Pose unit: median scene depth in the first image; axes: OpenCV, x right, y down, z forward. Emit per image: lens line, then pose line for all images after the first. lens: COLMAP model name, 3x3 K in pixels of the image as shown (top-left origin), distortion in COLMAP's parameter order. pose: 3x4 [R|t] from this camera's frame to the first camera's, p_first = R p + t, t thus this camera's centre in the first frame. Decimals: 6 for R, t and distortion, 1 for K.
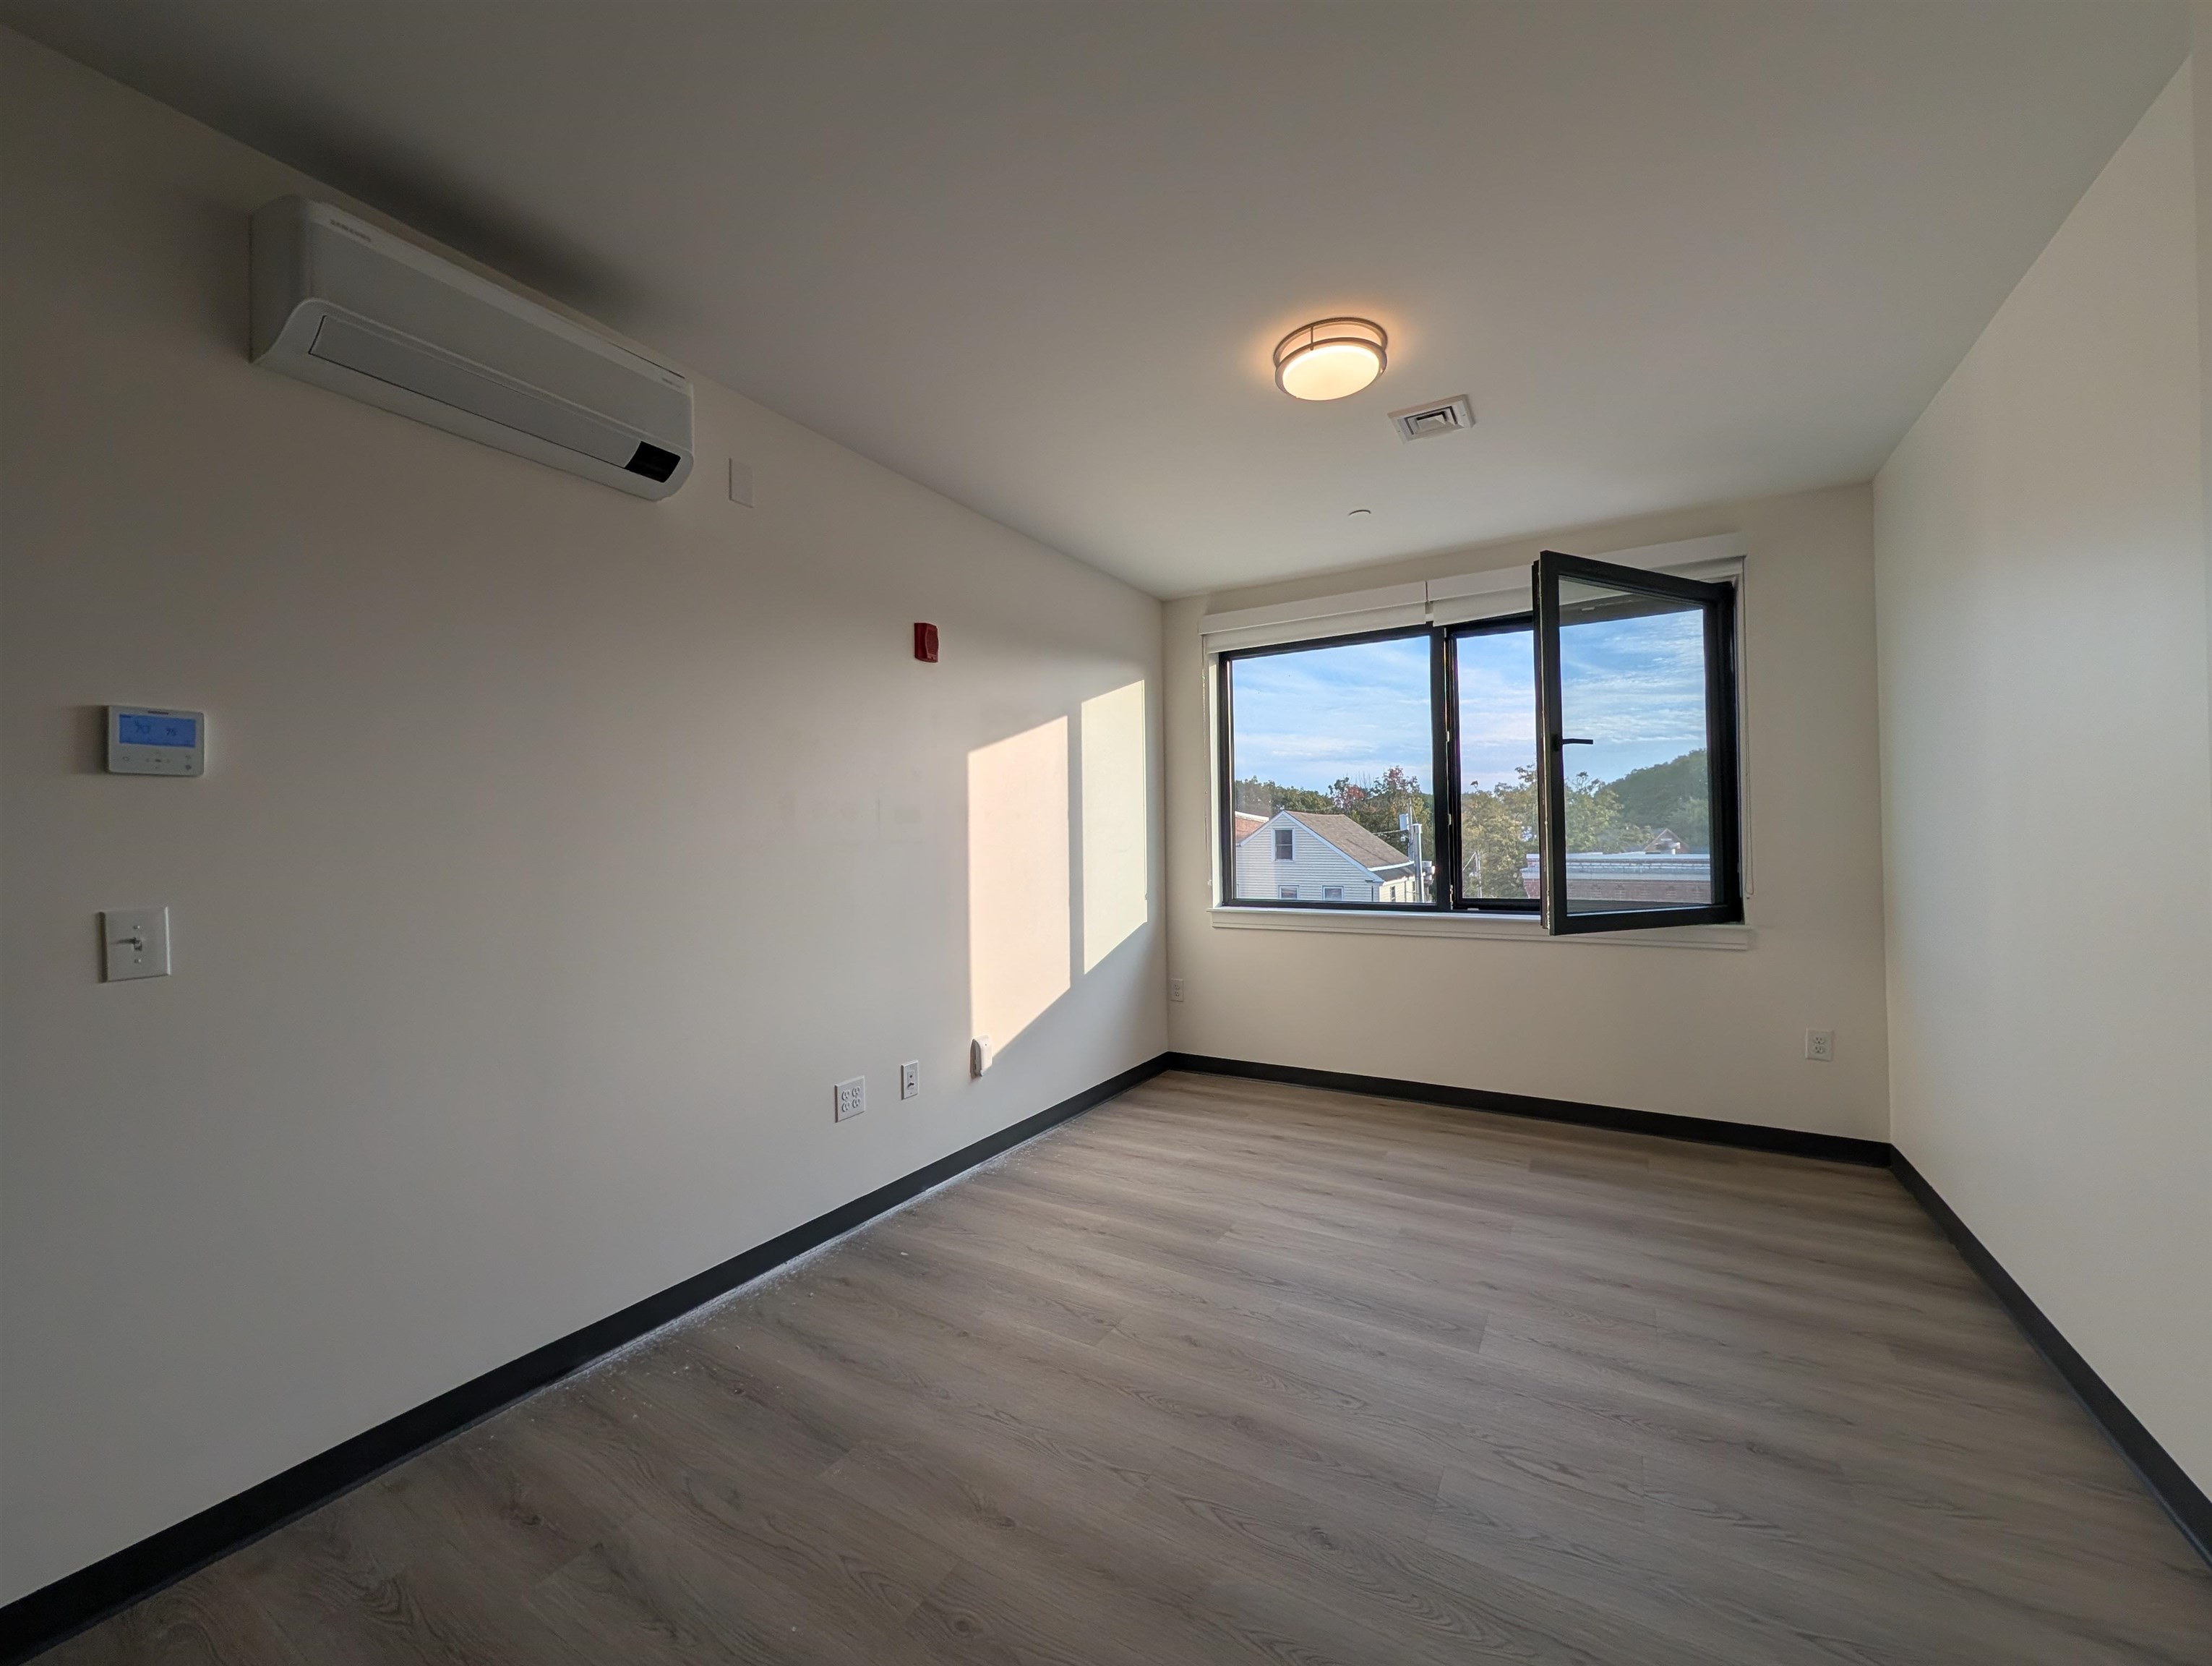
lens RADIAL K [[857.8, 0, 1101.1], [0, 857.8, 832.0], [0, 0, 1]] dist [0.001310, -0.000123]
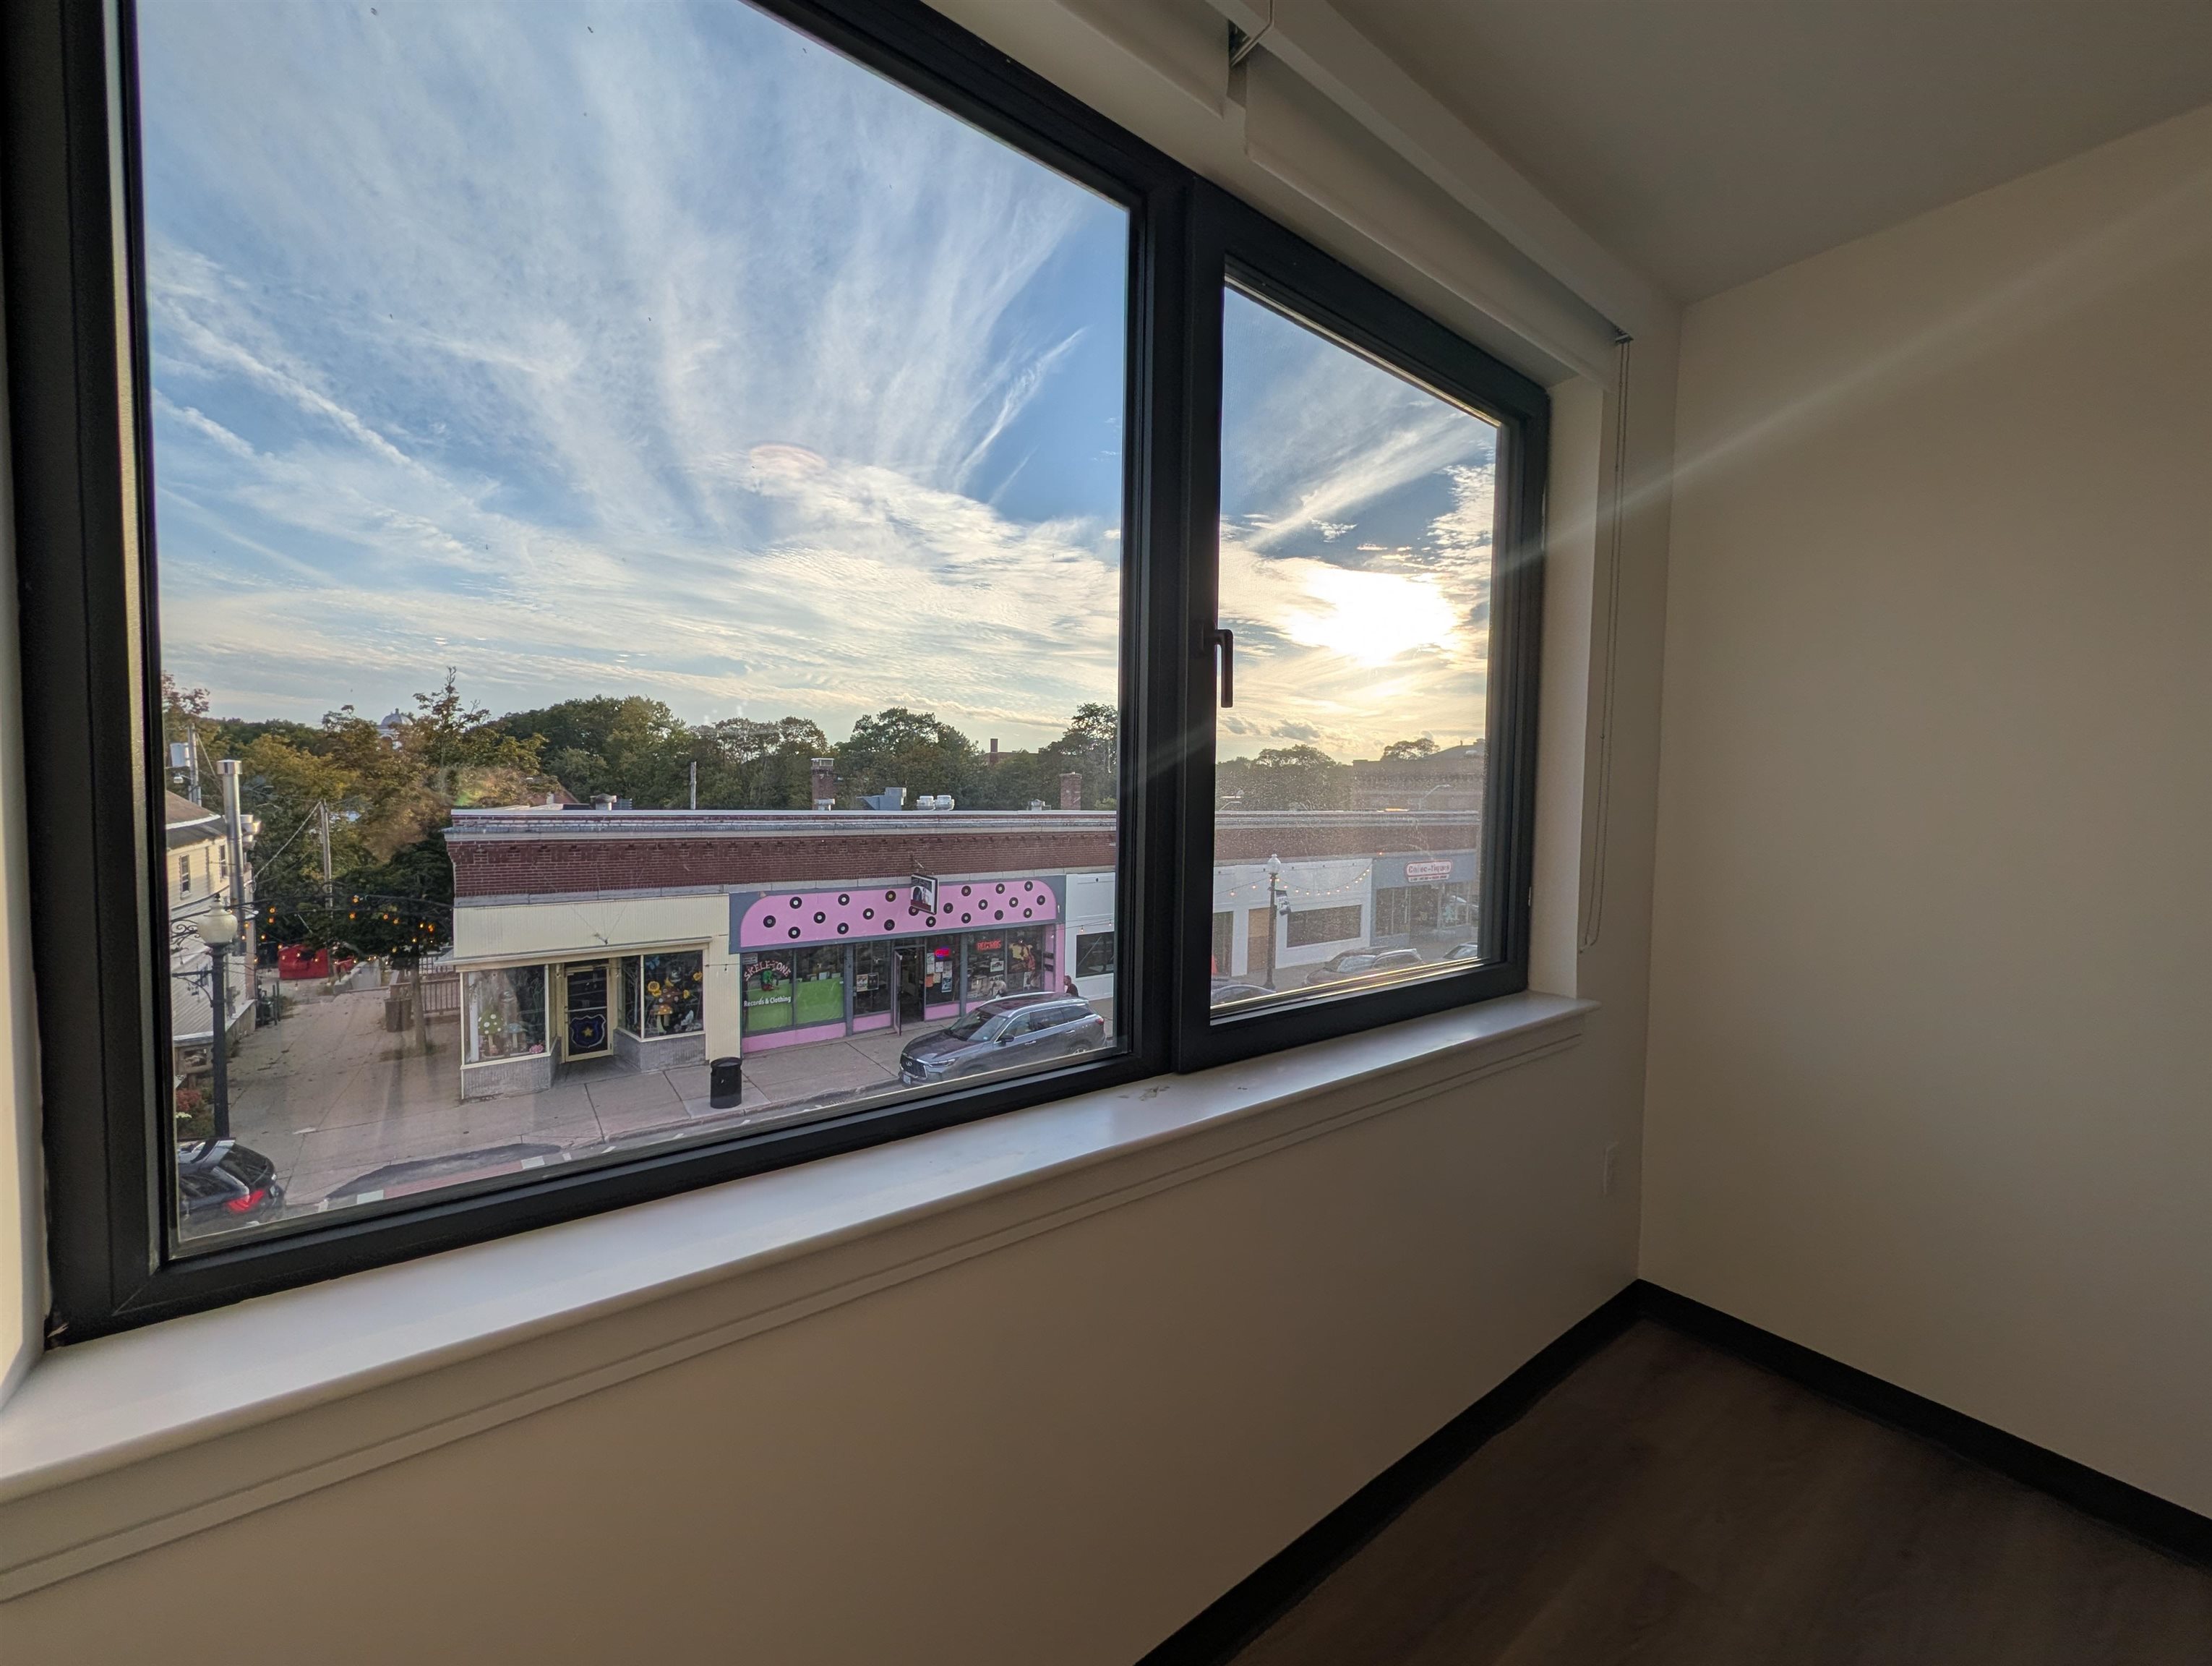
lens RADIAL K [[850.1, 0, 1106.0], [0, 850.1, 833.0], [0, 0, 1]] dist [-0.005011, 0.000187]
pose [[0.376182, -0.024583, 0.926220, 0.105817], [-0.032963, 0.998660, 0.039894, -0.010442], [-0.925959, -0.045538, 0.374867, 0.926366]]
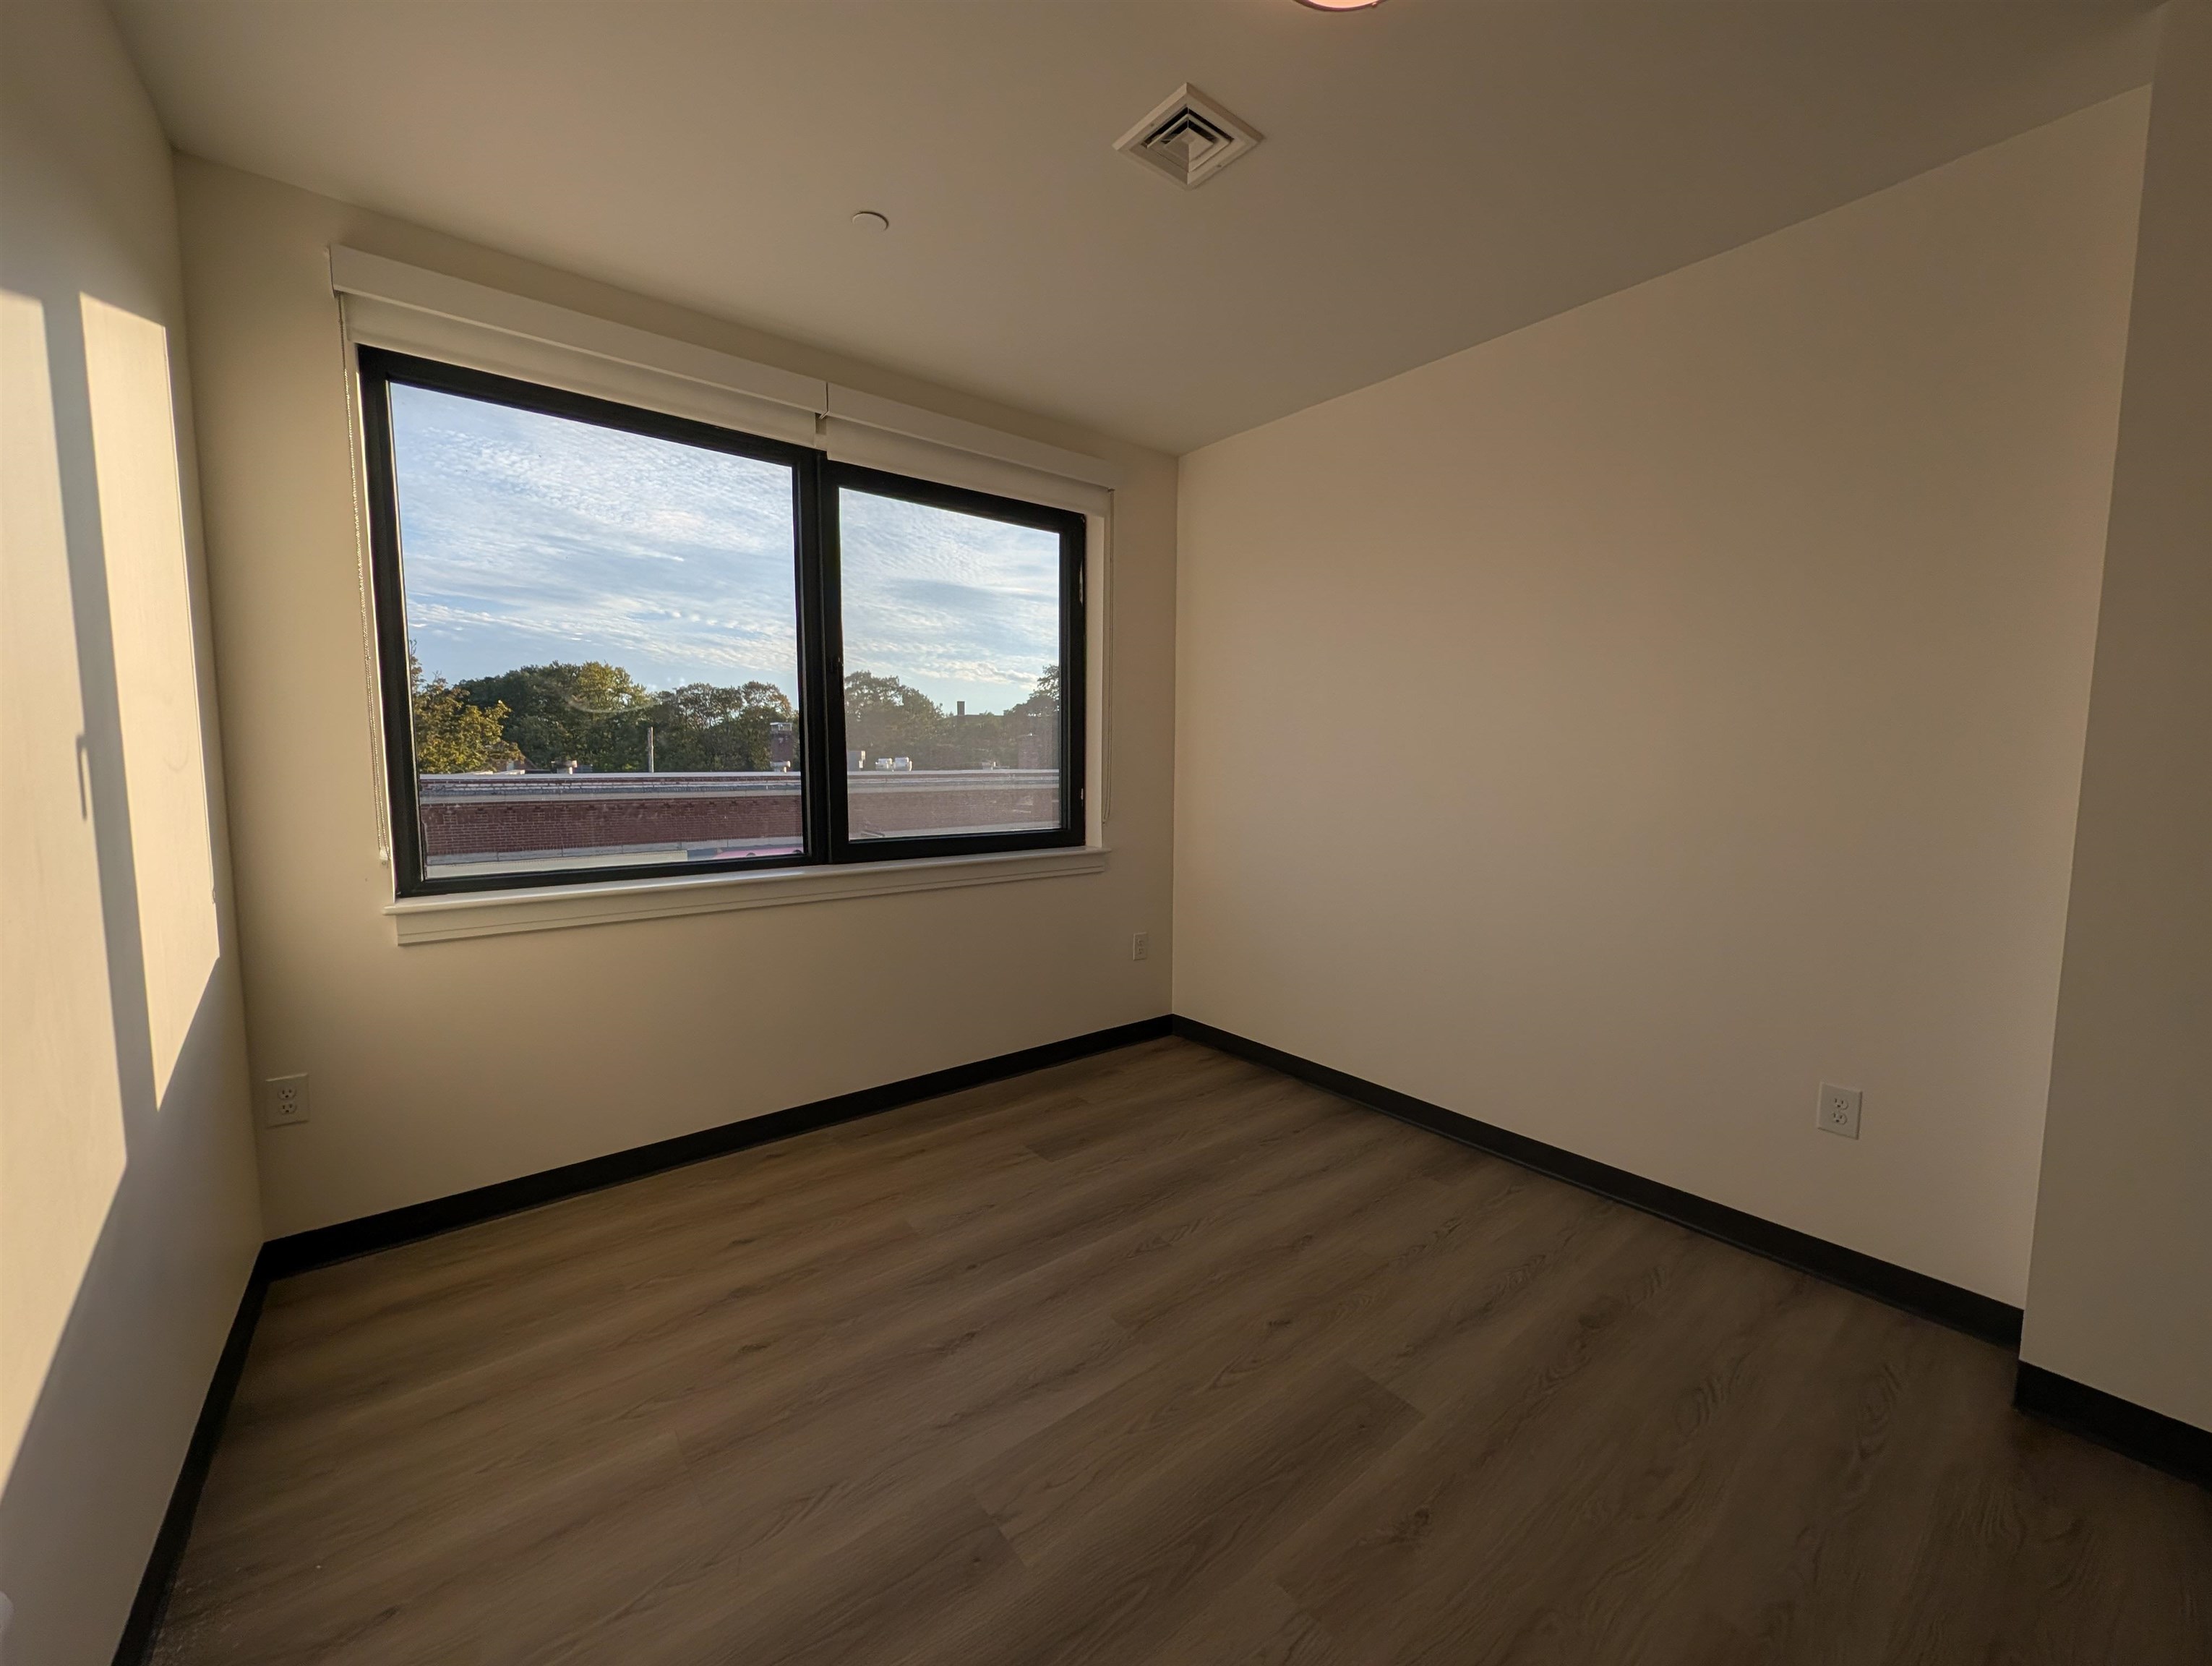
lens RADIAL K [[857.7, 0, 1104.6], [0, 857.7, 819.0], [0, 0, 1]] dist [0.001412, 0.000118]
pose [[0.350946, -0.055688, 0.934738, -0.198184], [-0.020382, 0.997539, 0.067082, 0.002894], [-0.936174, -0.042594, 0.348947, 0.533009]]
